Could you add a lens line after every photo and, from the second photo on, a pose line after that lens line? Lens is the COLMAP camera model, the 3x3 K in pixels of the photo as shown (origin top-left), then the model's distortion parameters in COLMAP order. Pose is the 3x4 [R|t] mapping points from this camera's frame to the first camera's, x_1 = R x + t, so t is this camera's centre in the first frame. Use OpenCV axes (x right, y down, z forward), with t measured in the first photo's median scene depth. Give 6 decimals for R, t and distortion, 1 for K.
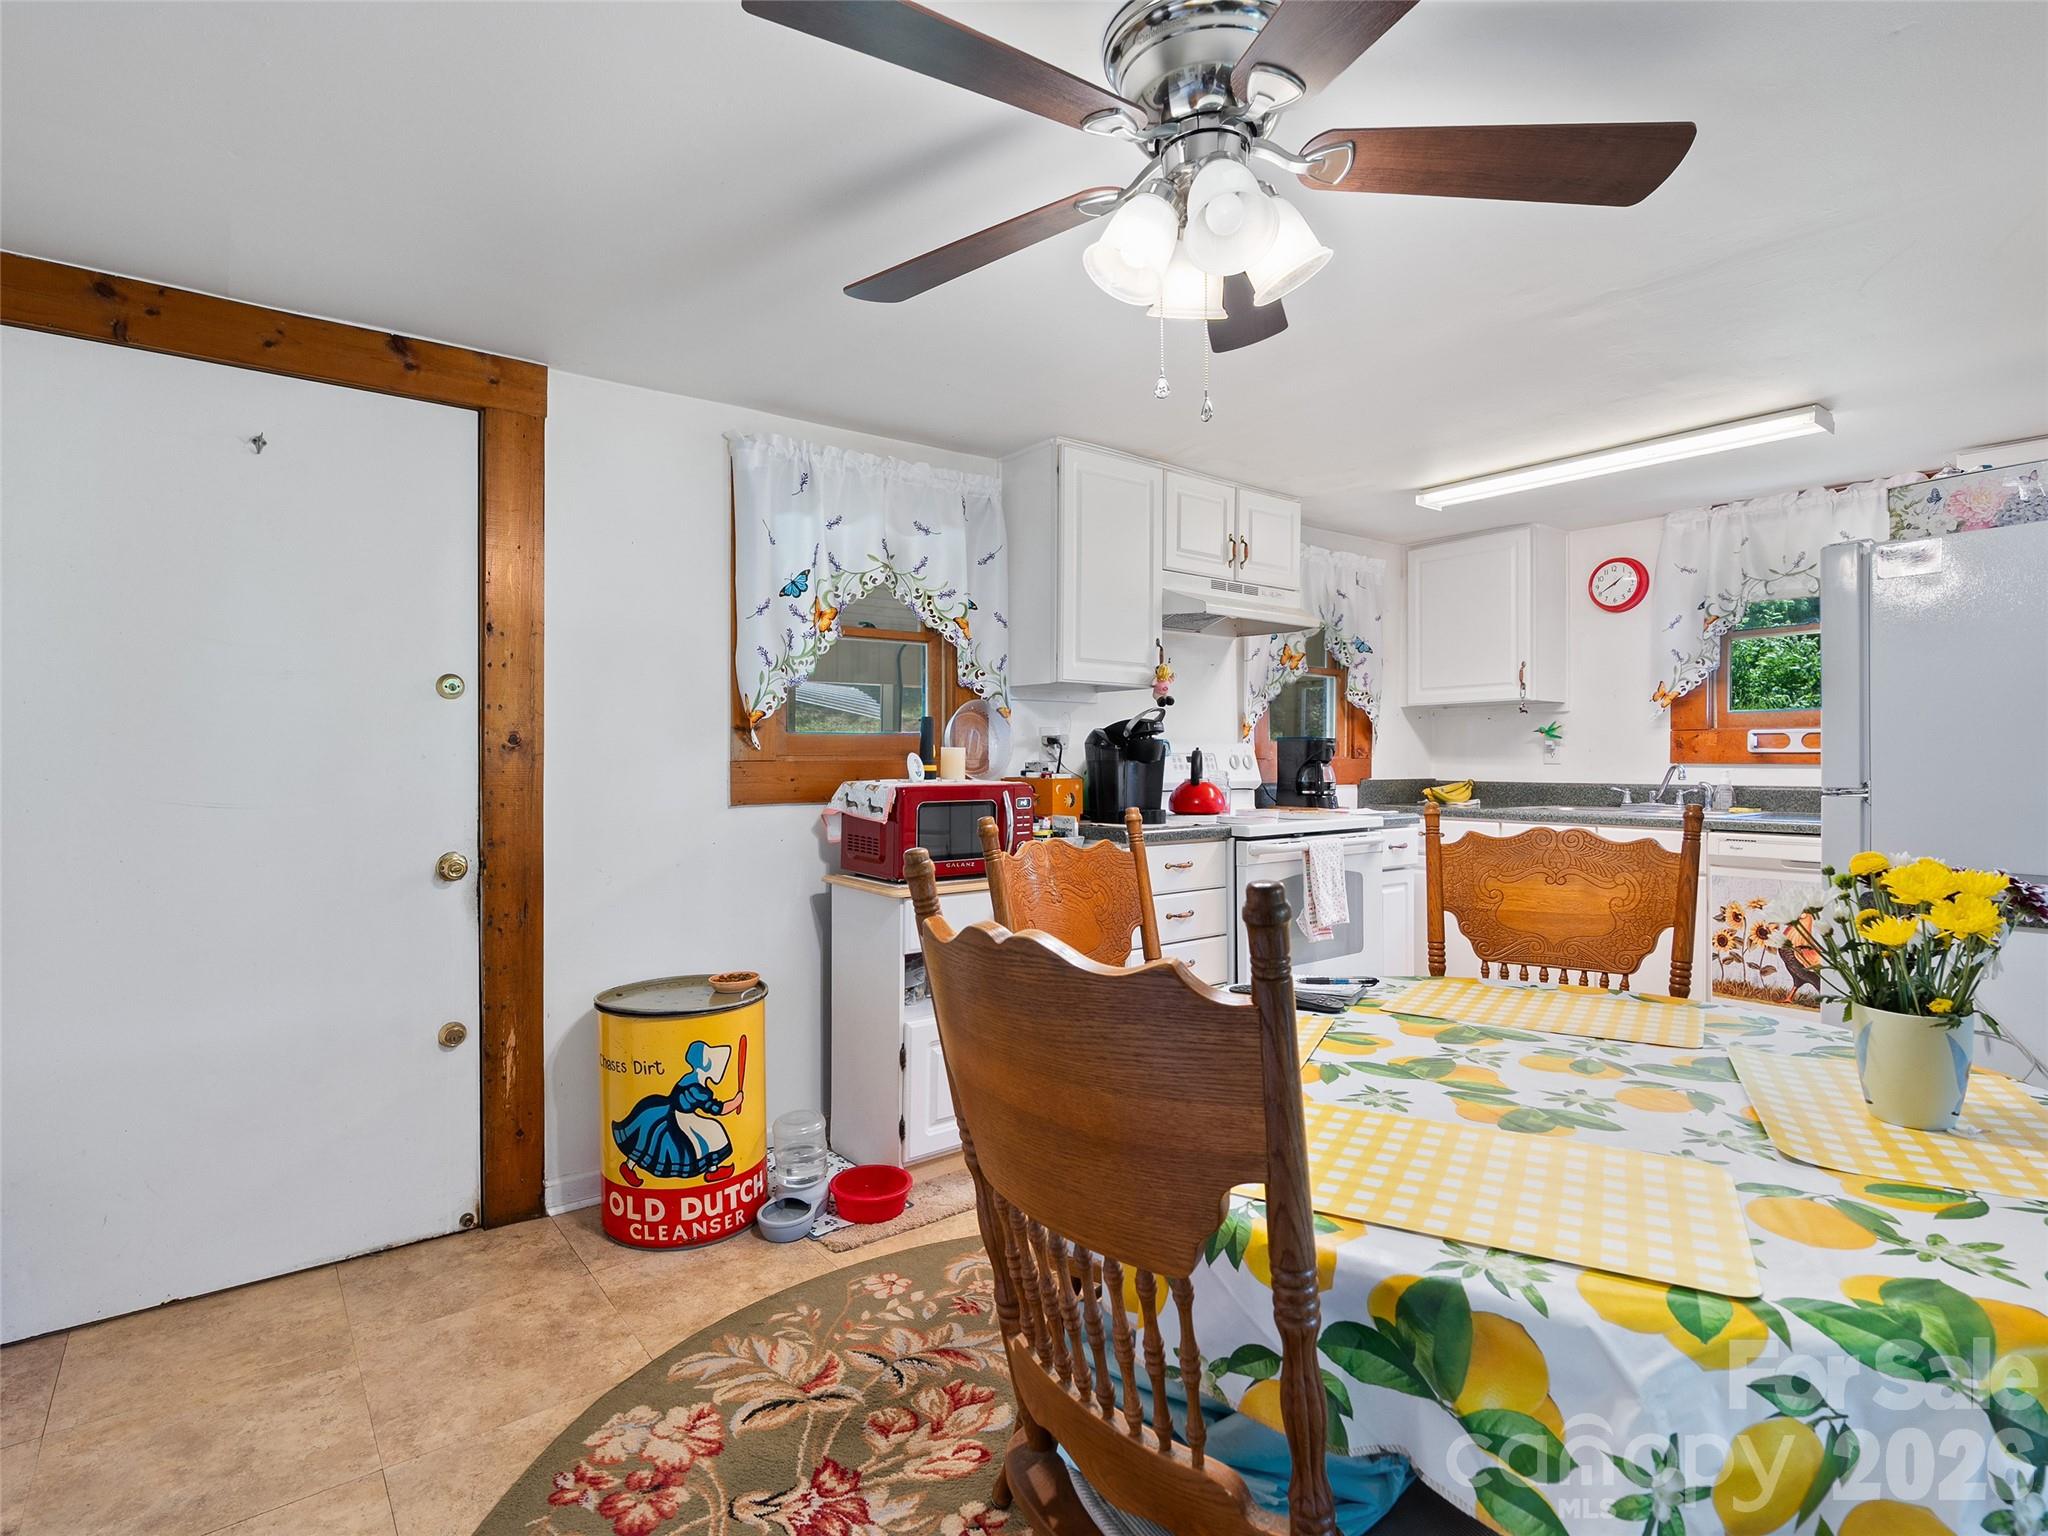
lens RADIAL K [[1033.3, 0, 1024.0], [0, 1033.3, 768.0], [0, 0, 1]] dist [-0.000476, 0.000432]
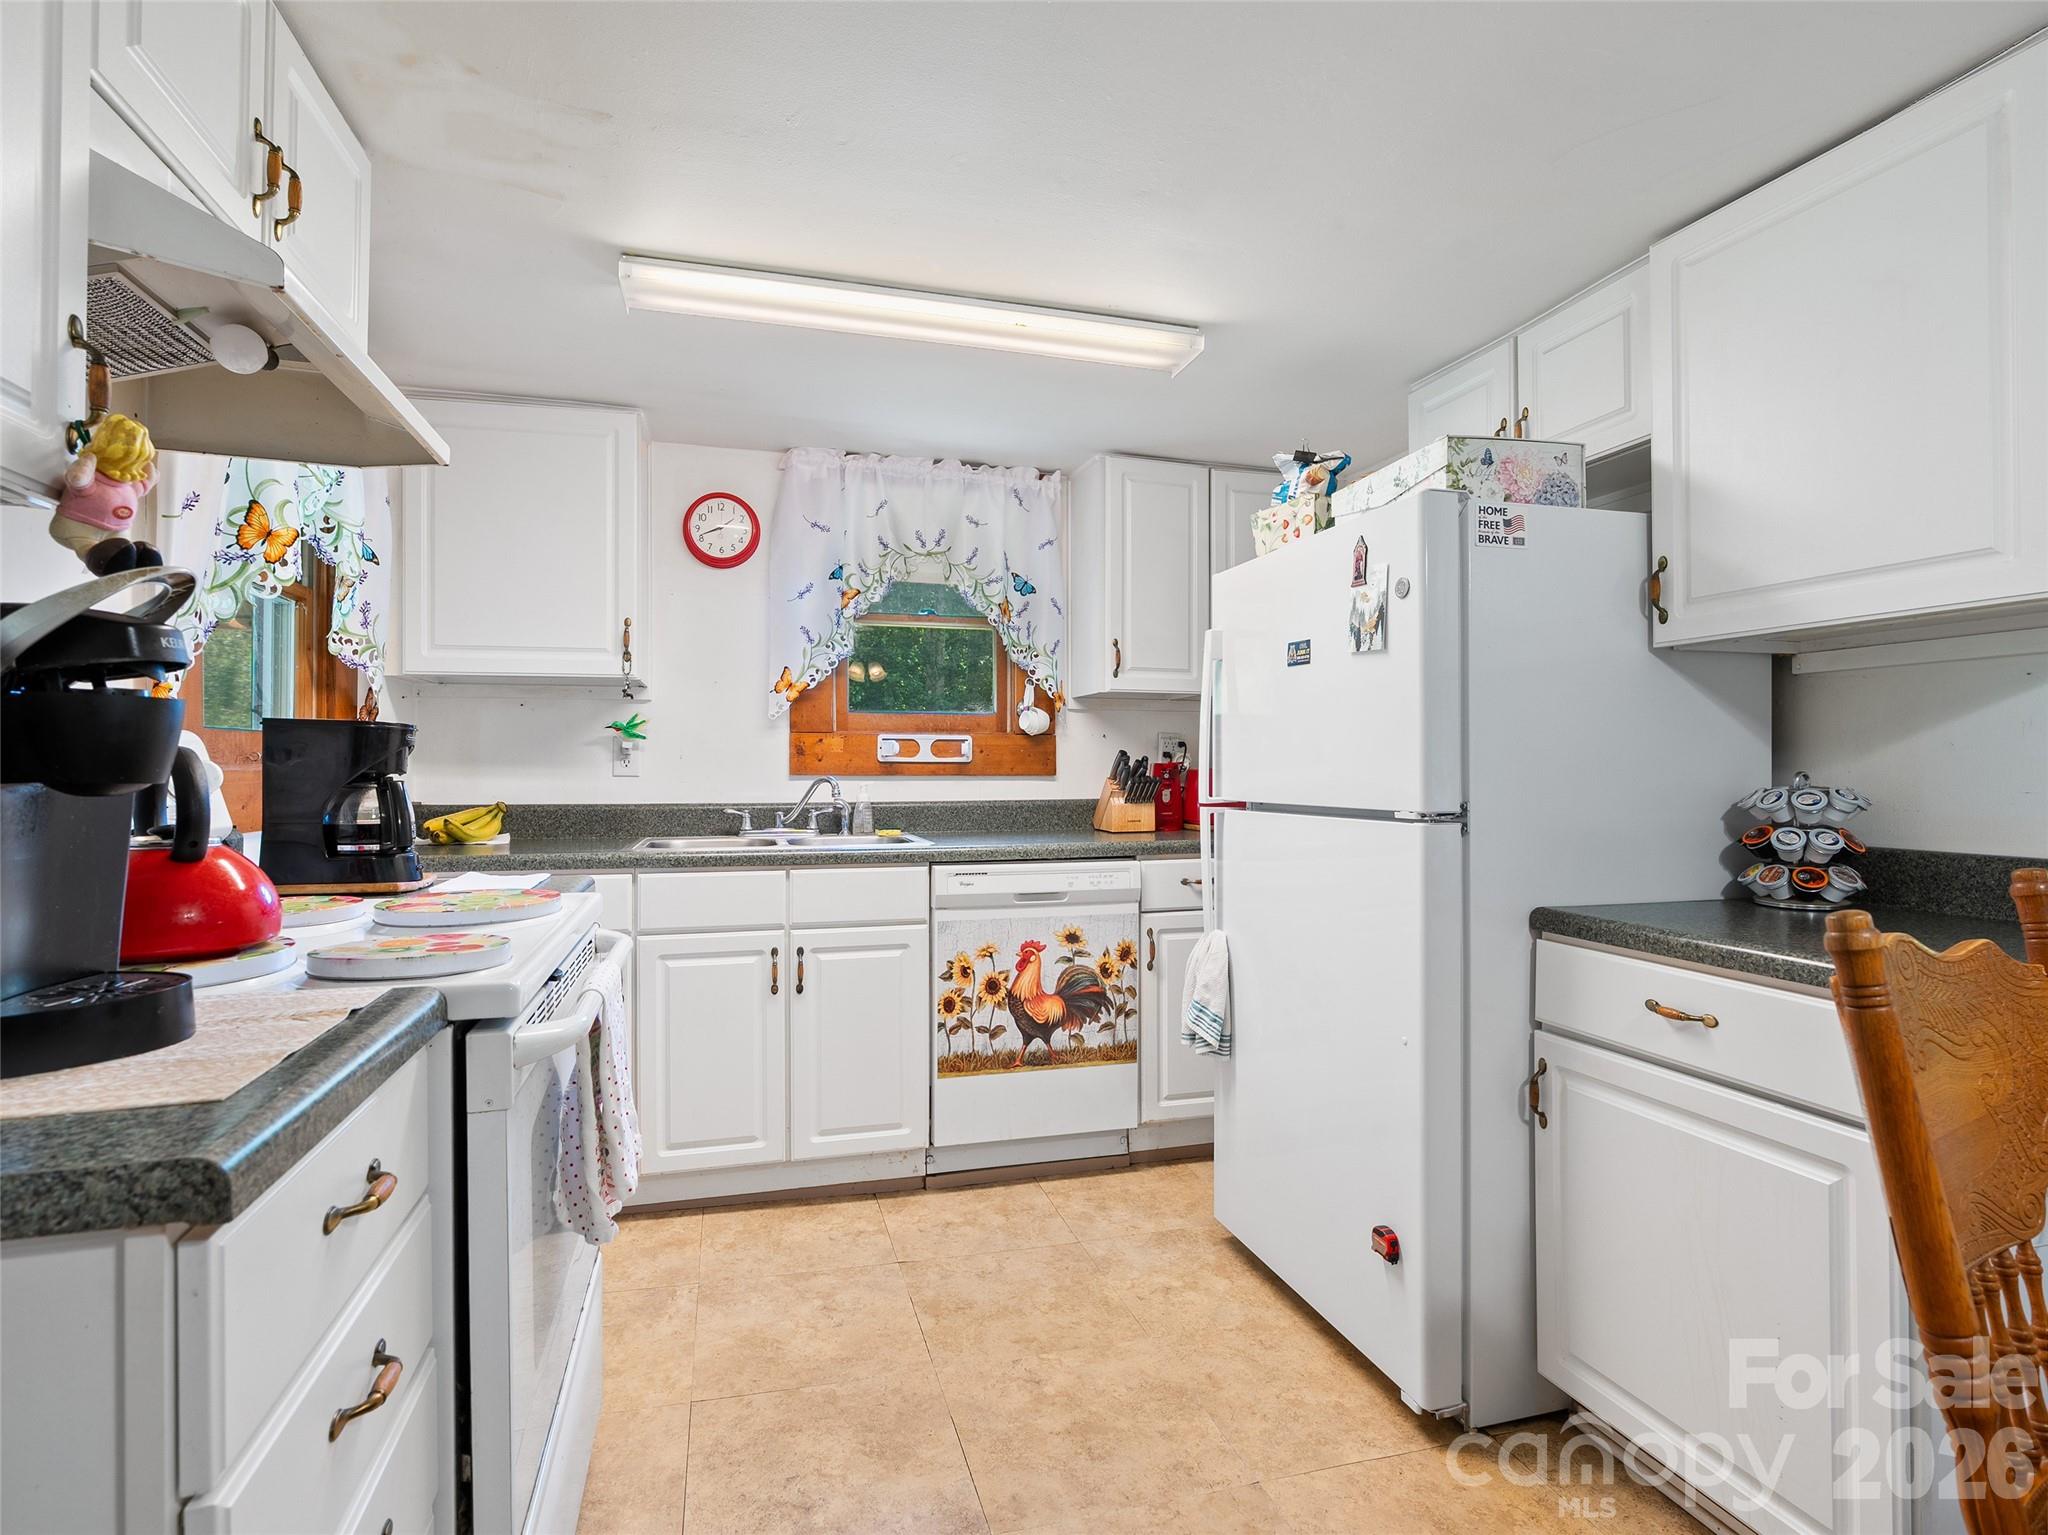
lens RADIAL K [[1033.3, 0, 1024.0], [0, 1033.3, 767.5], [0, 0, 1]] dist [-0.000476, 0.000432]
pose [[0.384545, 0.000262, 0.923106, -0.017422], [0.005157, 0.999984, -0.002432, -0.008211], [-0.923092, 0.005696, 0.384538, 0.604930]]
